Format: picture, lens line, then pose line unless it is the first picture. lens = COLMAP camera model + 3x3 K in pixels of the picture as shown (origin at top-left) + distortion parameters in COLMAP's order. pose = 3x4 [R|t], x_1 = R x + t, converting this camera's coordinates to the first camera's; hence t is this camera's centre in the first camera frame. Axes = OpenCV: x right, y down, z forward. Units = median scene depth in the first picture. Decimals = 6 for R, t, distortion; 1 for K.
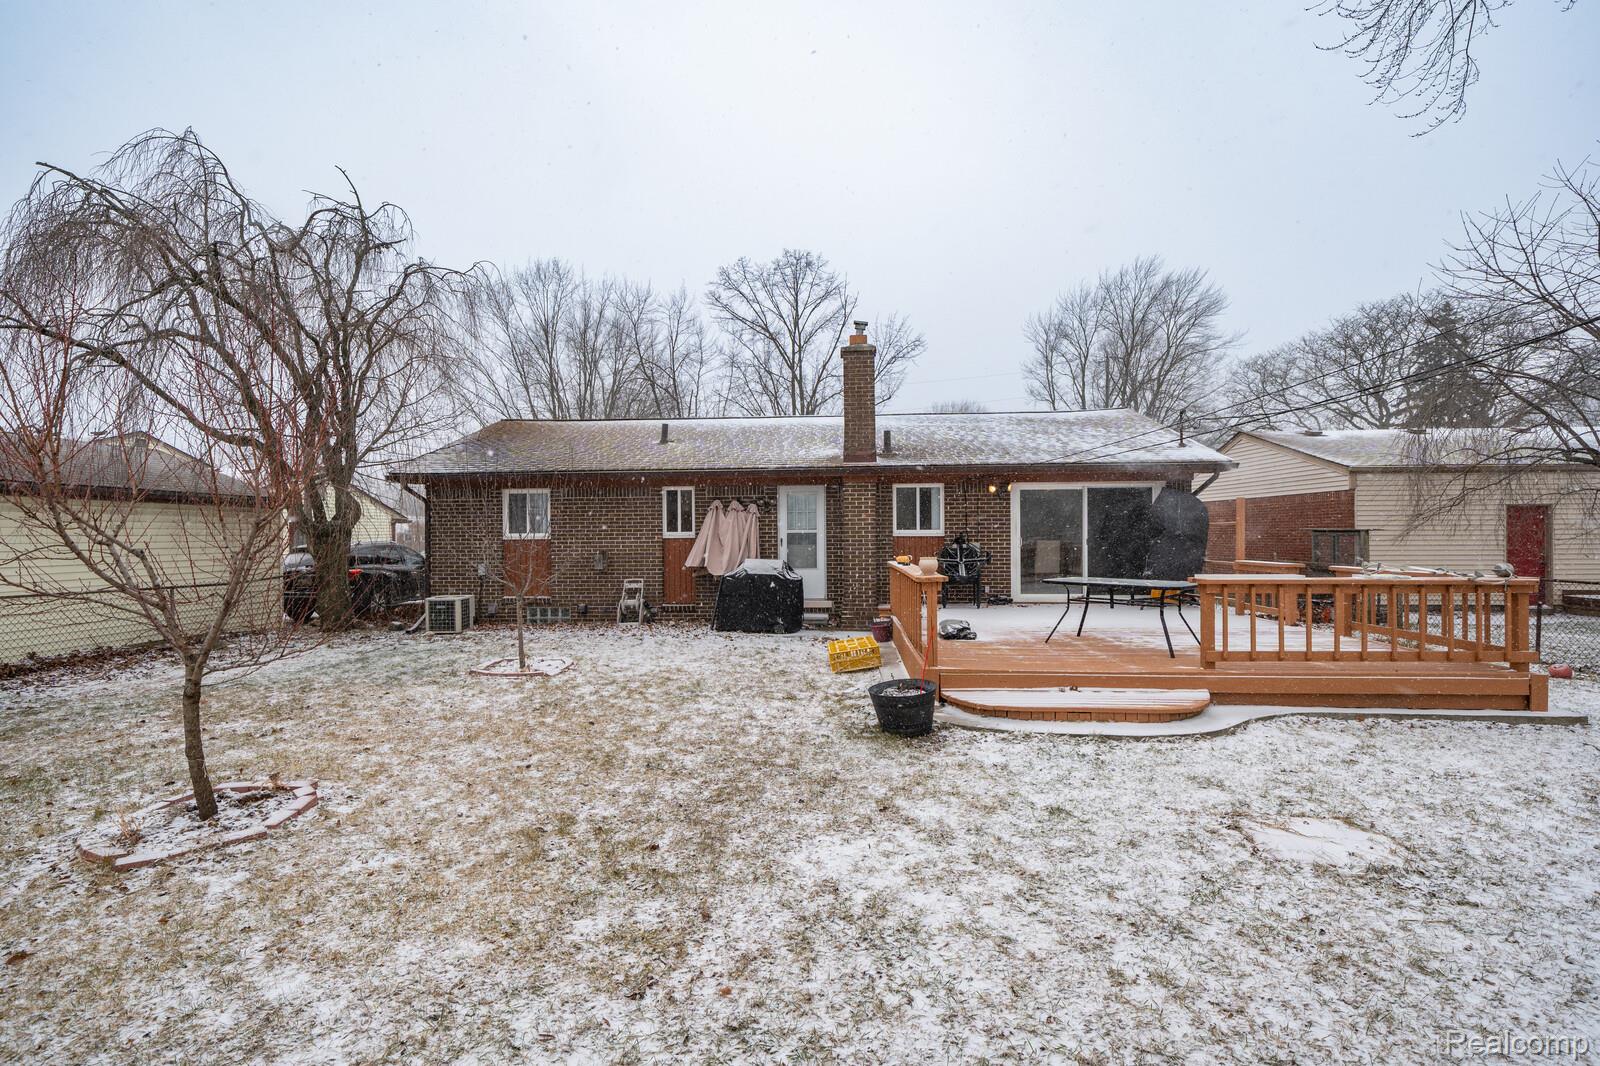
lens RADIAL K [[705.1, 0, 798.9], [0, 705.1, 535.3], [0, 0, 1]] dist [-0.024237, -0.000868]
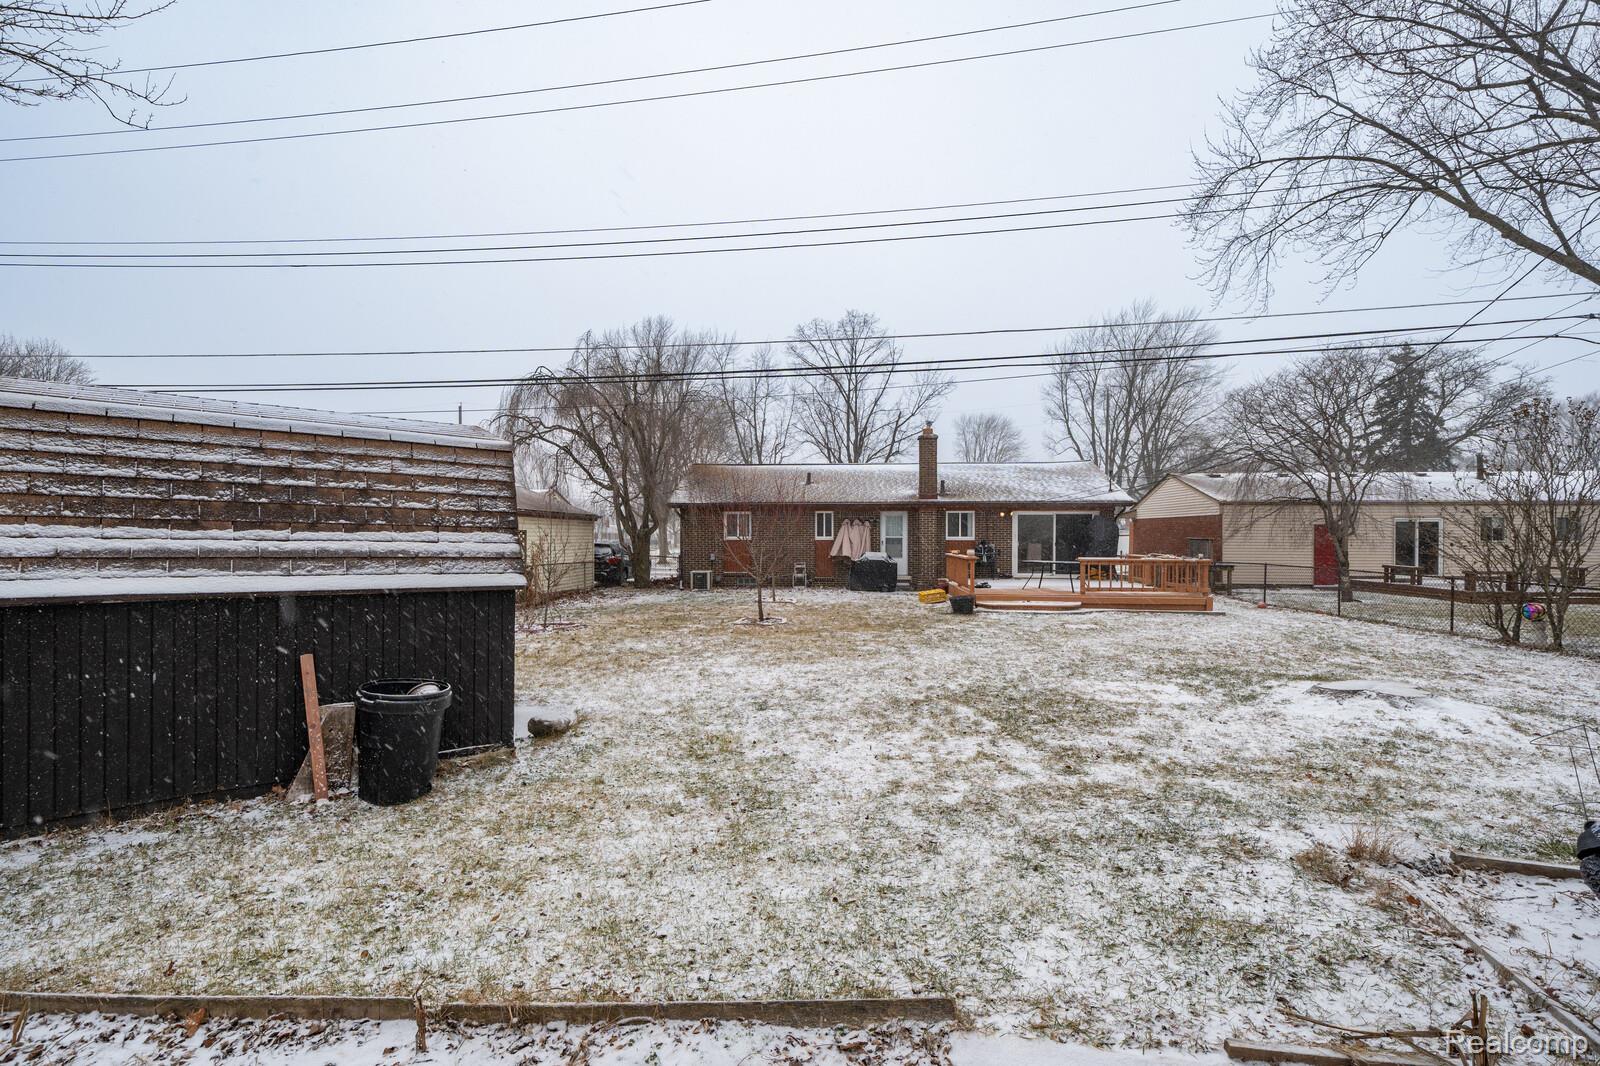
lens RADIAL K [[705.1, 0, 796.1], [0, 705.1, 540.1], [0, 0, 1]] dist [-0.024237, -0.000868]
pose [[0.999342, 0.008707, -0.035207, -0.180341], [-0.008443, 0.999935, 0.007635, -0.008924], [0.035272, -0.007333, 0.999351, -0.786951]]
